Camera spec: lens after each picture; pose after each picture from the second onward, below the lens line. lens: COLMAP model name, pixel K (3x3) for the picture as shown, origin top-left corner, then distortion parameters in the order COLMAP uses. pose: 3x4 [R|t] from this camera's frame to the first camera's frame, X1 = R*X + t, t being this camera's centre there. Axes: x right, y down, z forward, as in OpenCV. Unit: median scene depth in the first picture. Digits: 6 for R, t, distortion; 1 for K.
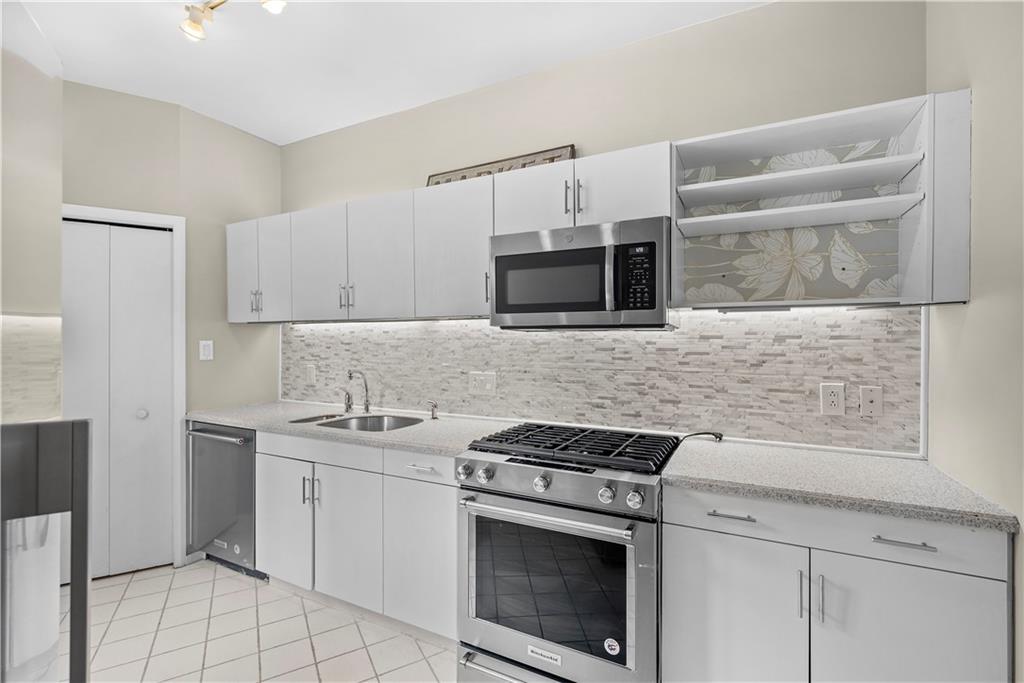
lens RADIAL K [[469.4, 0, 512.3], [0, 469.4, 344.5], [0, 0, 1]] dist [0.000200, 0.000002]
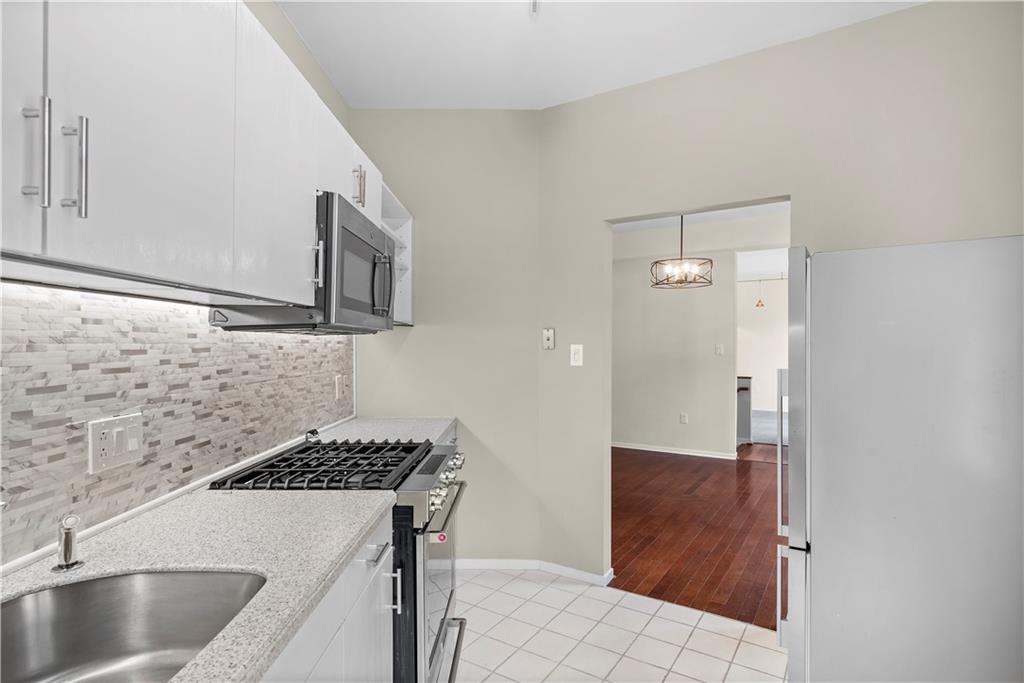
lens RADIAL K [[533.4, 0, 512.5], [0, 533.4, 341.8], [0, 0, 1]] dist [0.000281, 0.000033]
pose [[-0.454148, -0.000798, 0.890926, -0.746617], [-0.004501, 0.999989, -0.001399, -0.013542], [-0.890915, -0.004646, -0.454147, 0.981514]]
